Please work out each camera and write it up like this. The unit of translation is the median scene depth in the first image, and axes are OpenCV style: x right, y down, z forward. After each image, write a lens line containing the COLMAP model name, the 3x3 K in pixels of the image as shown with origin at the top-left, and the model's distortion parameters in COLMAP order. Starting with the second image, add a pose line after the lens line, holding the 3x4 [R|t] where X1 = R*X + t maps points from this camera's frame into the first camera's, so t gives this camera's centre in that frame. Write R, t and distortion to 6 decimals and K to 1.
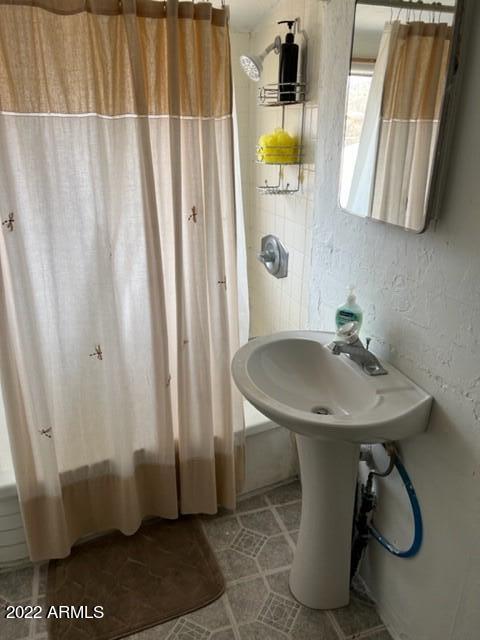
lens RADIAL K [[476.3, 0, 240.0], [0, 476.3, 320.0], [0, 0, 1]] dist [0.064989, -0.091753]
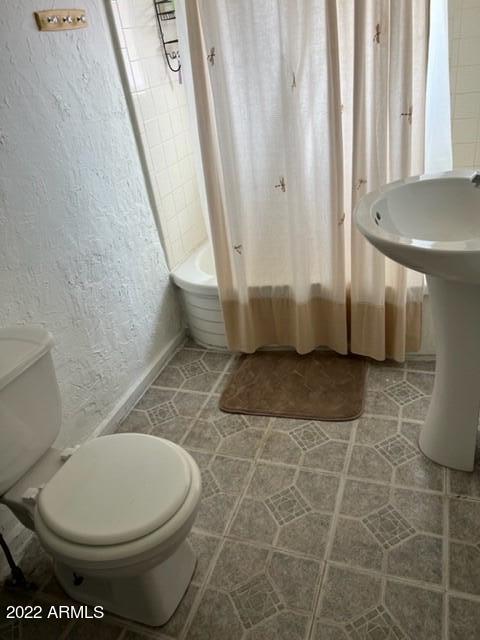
lens RADIAL K [[476.3, 0, 240.0], [0, 476.3, 320.0], [0, 0, 1]] dist [0.064989, -0.091753]
pose [[0.785883, 0.219593, -0.578072, 0.330490], [-0.086196, 0.964598, 0.249240, 0.098454], [0.612339, -0.146046, 0.776989, 0.023163]]
